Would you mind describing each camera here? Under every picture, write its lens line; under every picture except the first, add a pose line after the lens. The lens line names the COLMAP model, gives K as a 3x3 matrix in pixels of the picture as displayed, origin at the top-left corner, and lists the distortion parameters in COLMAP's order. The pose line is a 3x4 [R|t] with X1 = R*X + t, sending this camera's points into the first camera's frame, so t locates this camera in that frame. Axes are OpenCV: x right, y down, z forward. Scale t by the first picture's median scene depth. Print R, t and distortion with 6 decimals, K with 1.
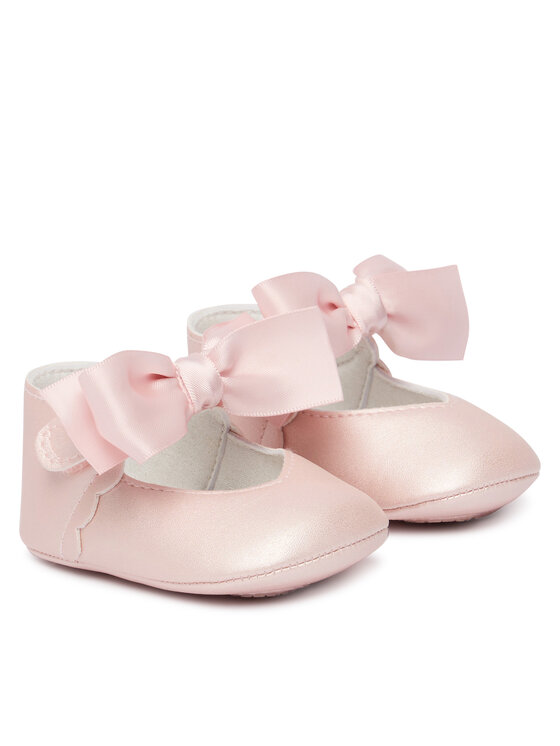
lens RADIAL K [[2193.4, 0, 279.0], [0, 2193.4, 372.3], [0, 0, 1]] dist [0.228107, 0.000000]
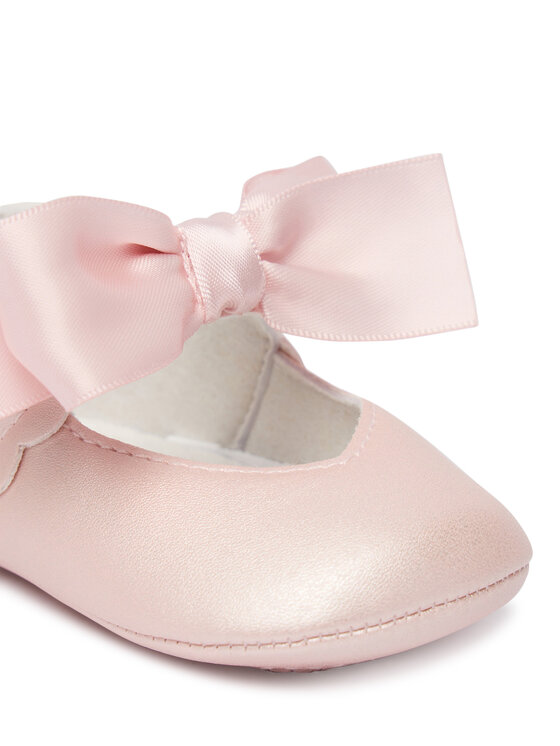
lens RADIAL K [[2193.4, 0, 282.2], [0, 2193.4, 375.8], [0, 0, 1]] dist [0.228107, 0.000000]
pose [[0.991349, 0.108367, -0.074049, 0.023408], [-0.102120, 0.991261, 0.083507, -0.016131], [0.082451, -0.075222, 0.993752, 0.447612]]
